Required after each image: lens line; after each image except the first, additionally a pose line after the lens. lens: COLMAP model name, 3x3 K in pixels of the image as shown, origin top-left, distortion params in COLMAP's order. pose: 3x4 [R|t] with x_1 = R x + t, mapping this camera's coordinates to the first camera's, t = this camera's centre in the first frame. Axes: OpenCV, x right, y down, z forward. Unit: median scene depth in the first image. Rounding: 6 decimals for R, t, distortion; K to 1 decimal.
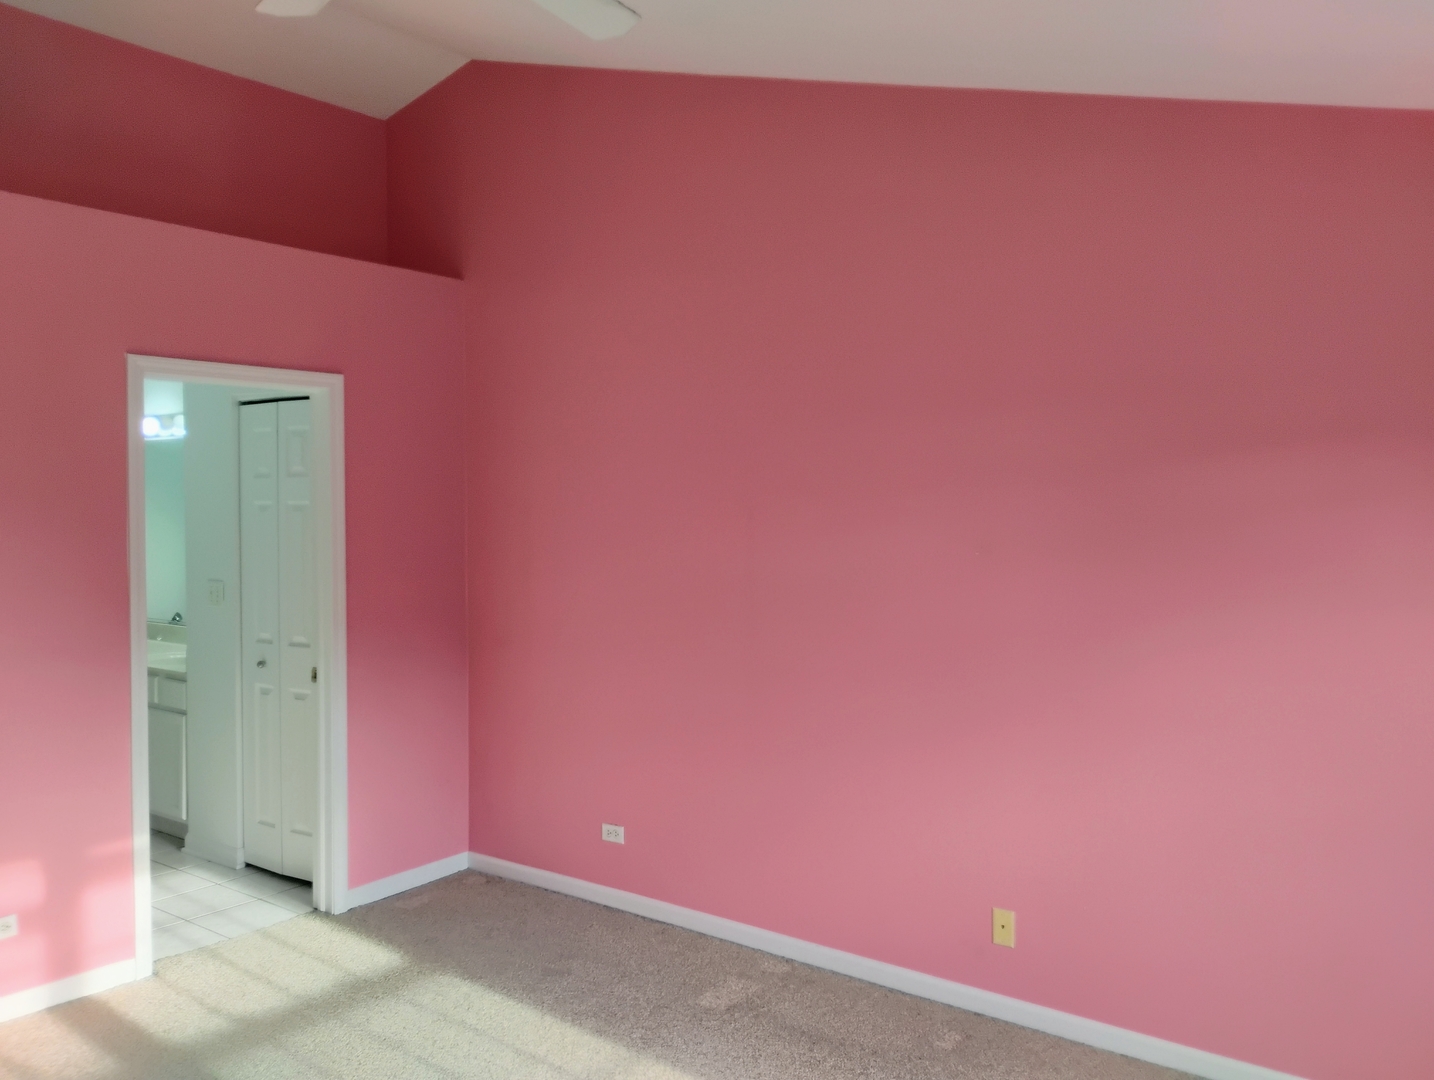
lens RADIAL K [[1187.4, 0, 717.3], [0, 1187.4, 537.8], [0, 0, 1]] dist [0.040355, -0.085978]
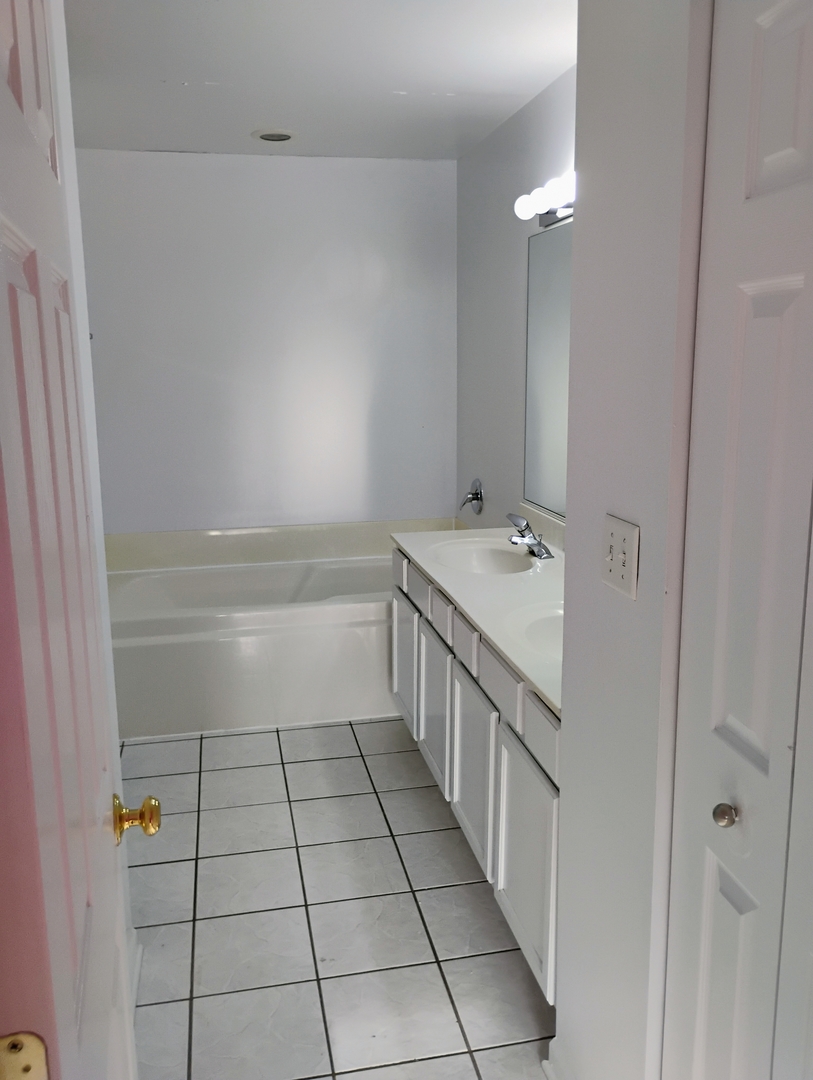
lens RADIAL K [[894.3, 0, 407.2], [0, 894.3, 538.1], [0, 0, 1]] dist [0.040355, -0.085978]
pose [[0.758528, 0.110441, -0.642214, -0.299594], [0.004825, 0.984555, 0.175012, -0.010088], [0.651623, -0.135850, 0.746279, 0.770999]]
